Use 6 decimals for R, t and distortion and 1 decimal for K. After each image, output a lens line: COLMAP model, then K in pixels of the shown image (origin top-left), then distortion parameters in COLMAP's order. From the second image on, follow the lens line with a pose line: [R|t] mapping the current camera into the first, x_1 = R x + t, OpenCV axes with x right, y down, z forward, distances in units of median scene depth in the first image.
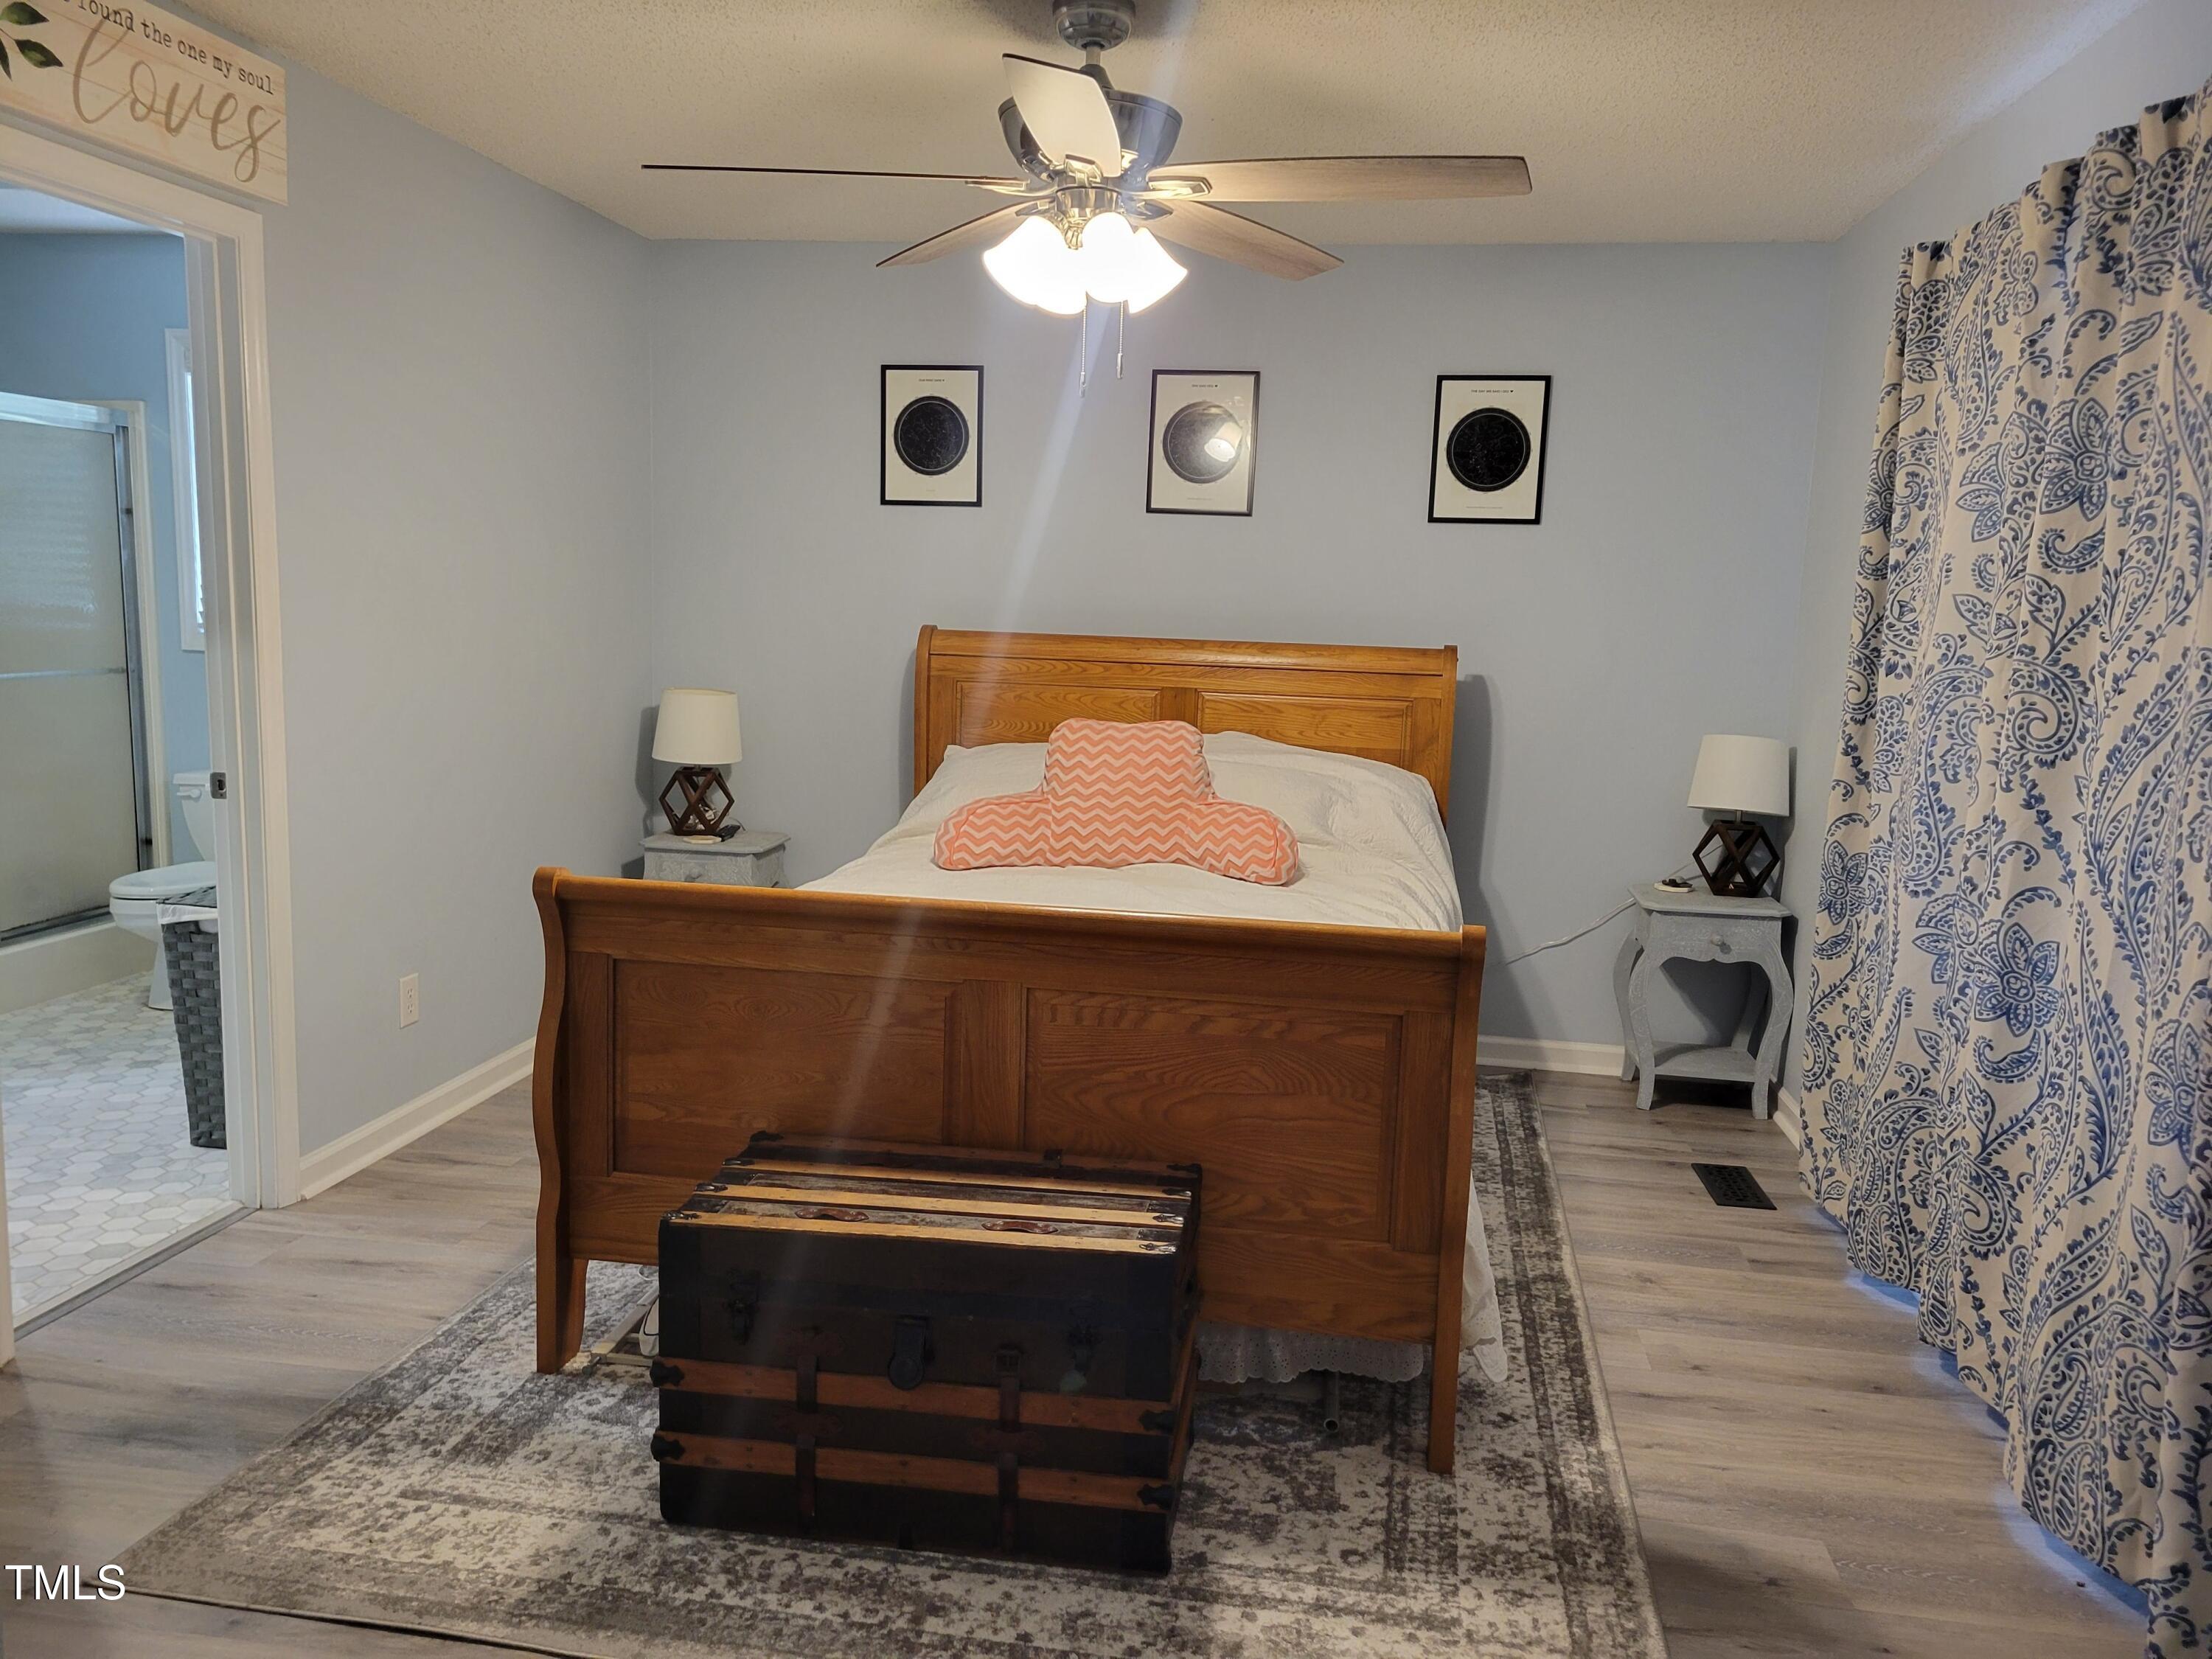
lens RADIAL K [[1686.6, 0, 1105.7], [0, 1686.6, 832.1], [0, 0, 1]] dist [0.039344, -0.004892]
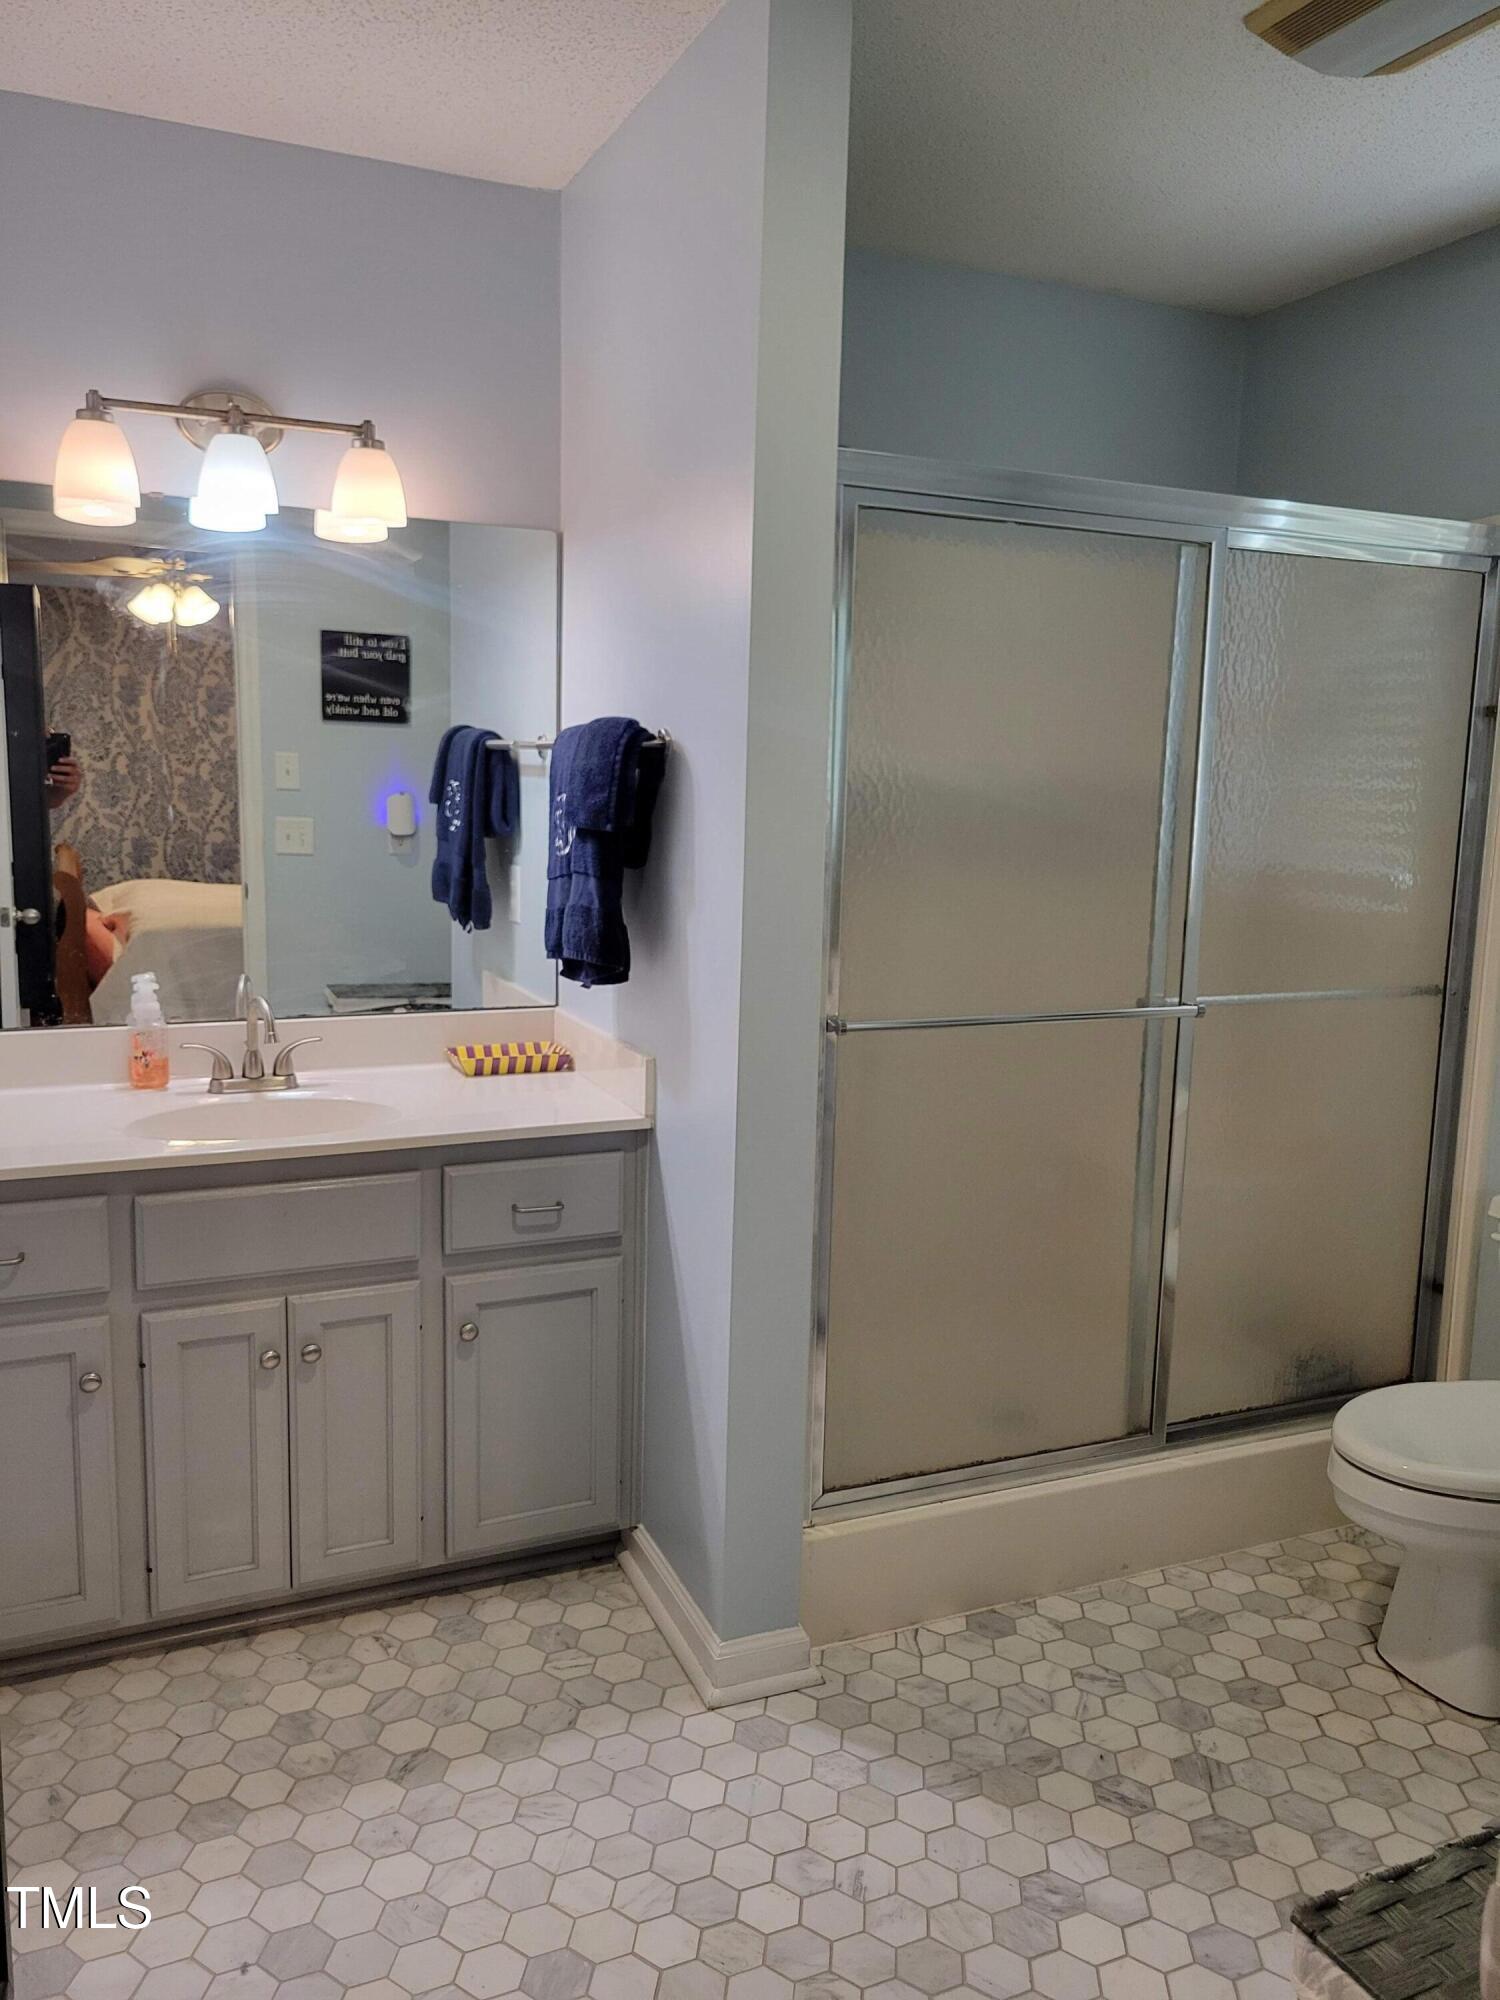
lens RADIAL K [[1525.0, 0, 747.4], [0, 1525.0, 1001.9], [0, 0, 1]] dist [0.039344, -0.004892]
pose [[0.552444, 0.110436, -0.826202, -0.291800], [-0.131070, 0.990363, 0.044738, -0.087704], [0.823181, 0.083575, 0.561595, 0.547555]]
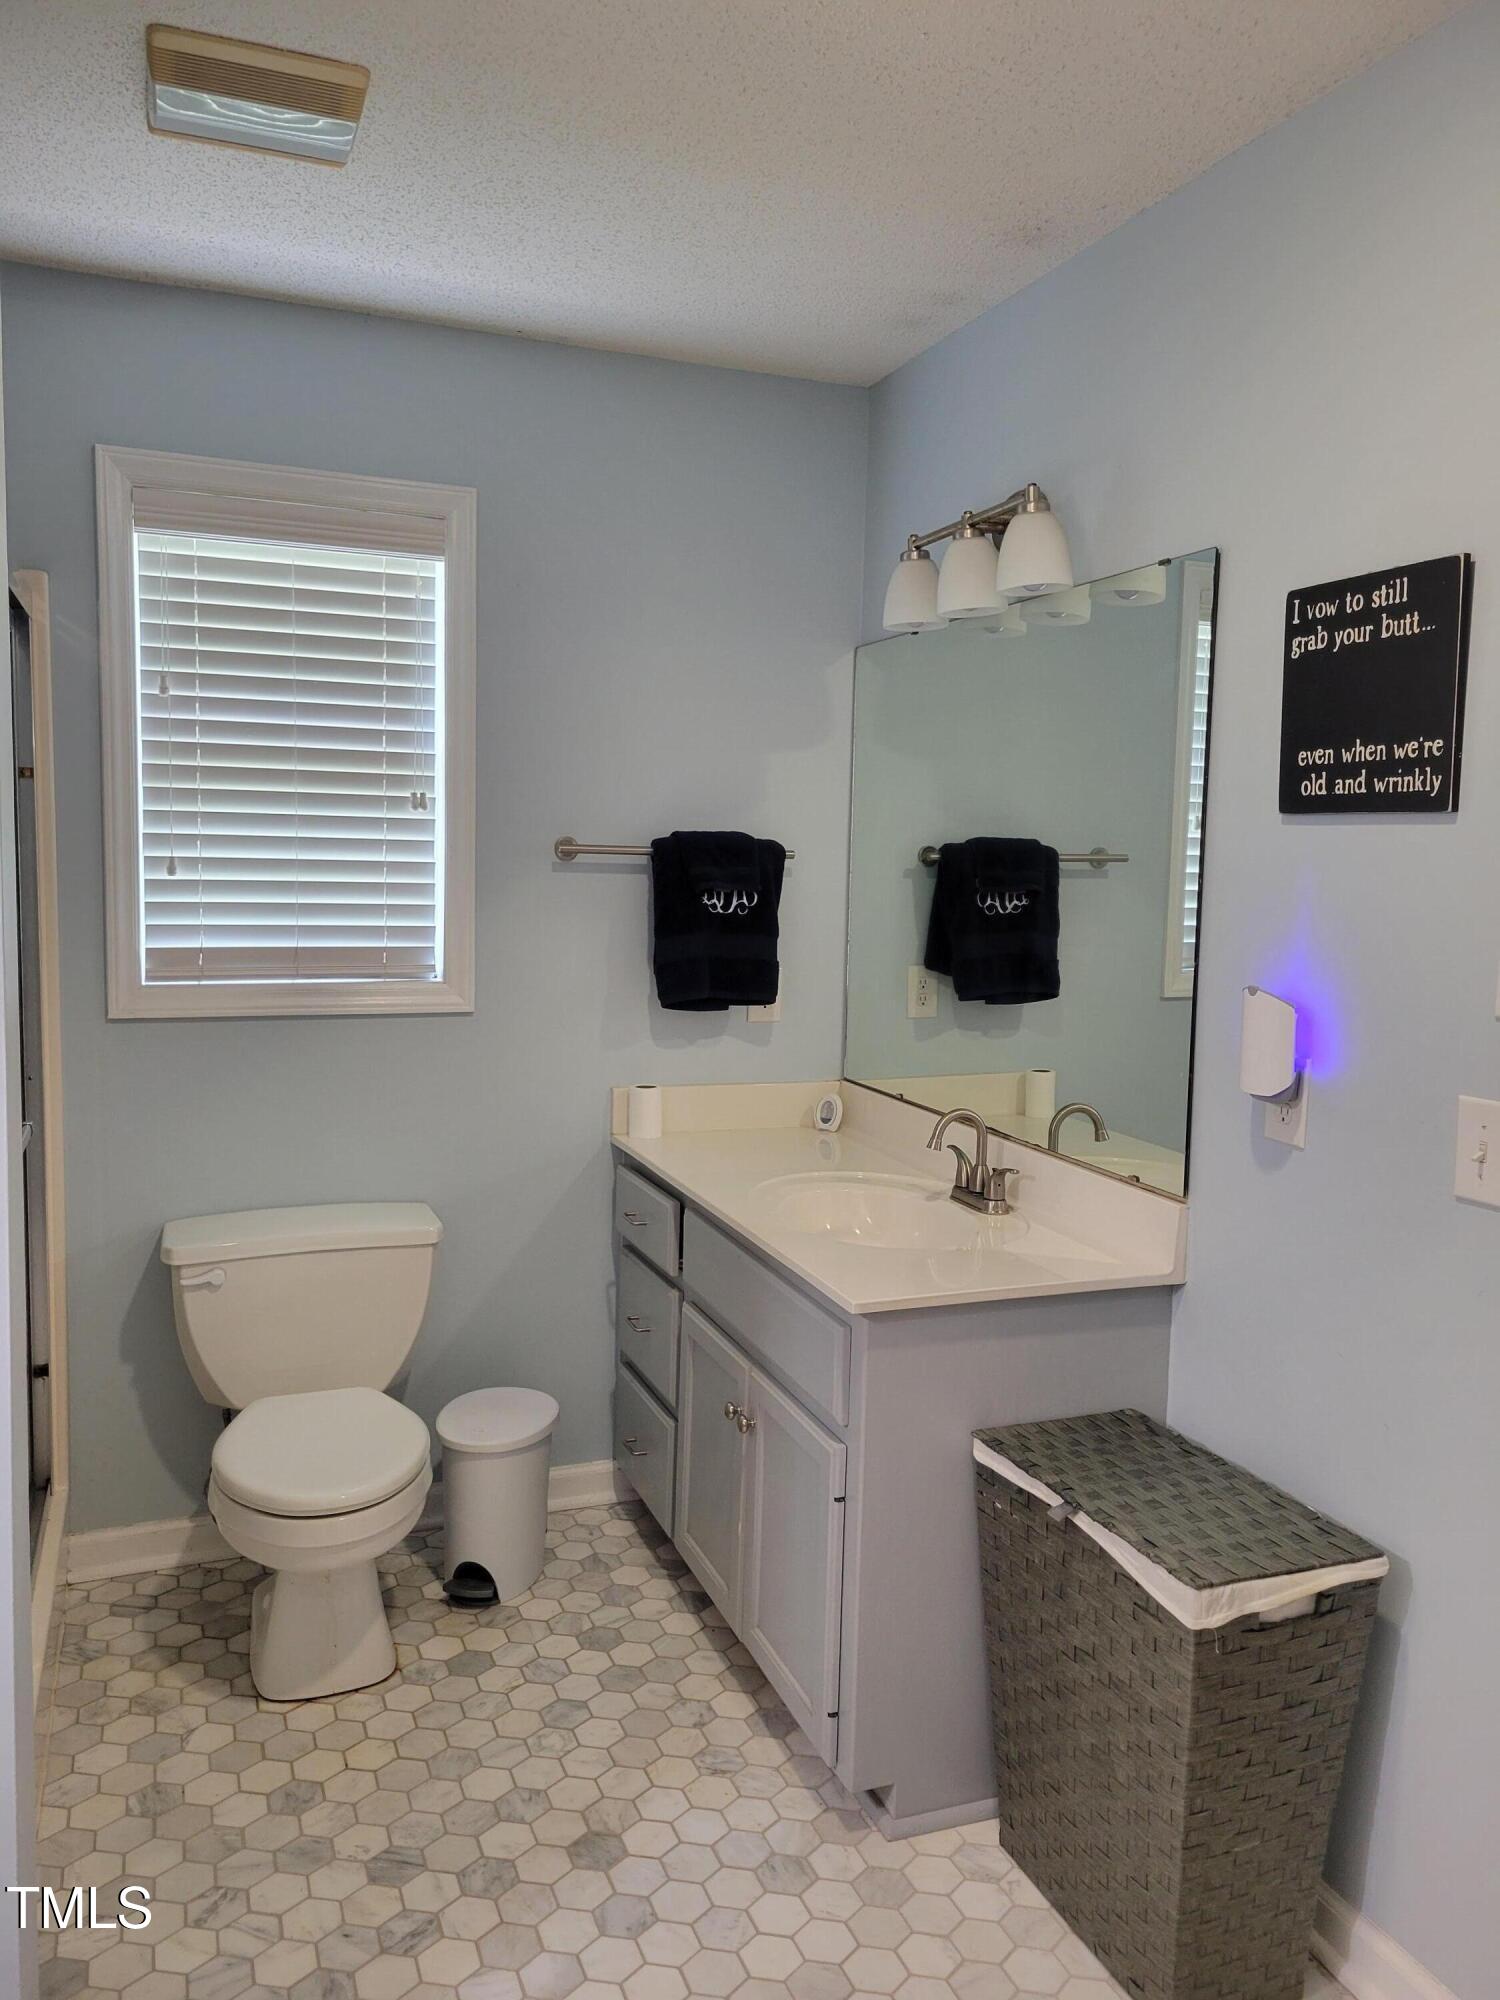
lens RADIAL K [[1525.0, 0, 750.7], [0, 1525.0, 999.5], [0, 0, 1]] dist [0.039344, -0.004892]
pose [[0.864833, -0.063756, 0.497995, -0.642100], [0.075298, 0.997156, -0.003102, -0.100532], [-0.496381, 0.040181, 0.867175, 0.488928]]
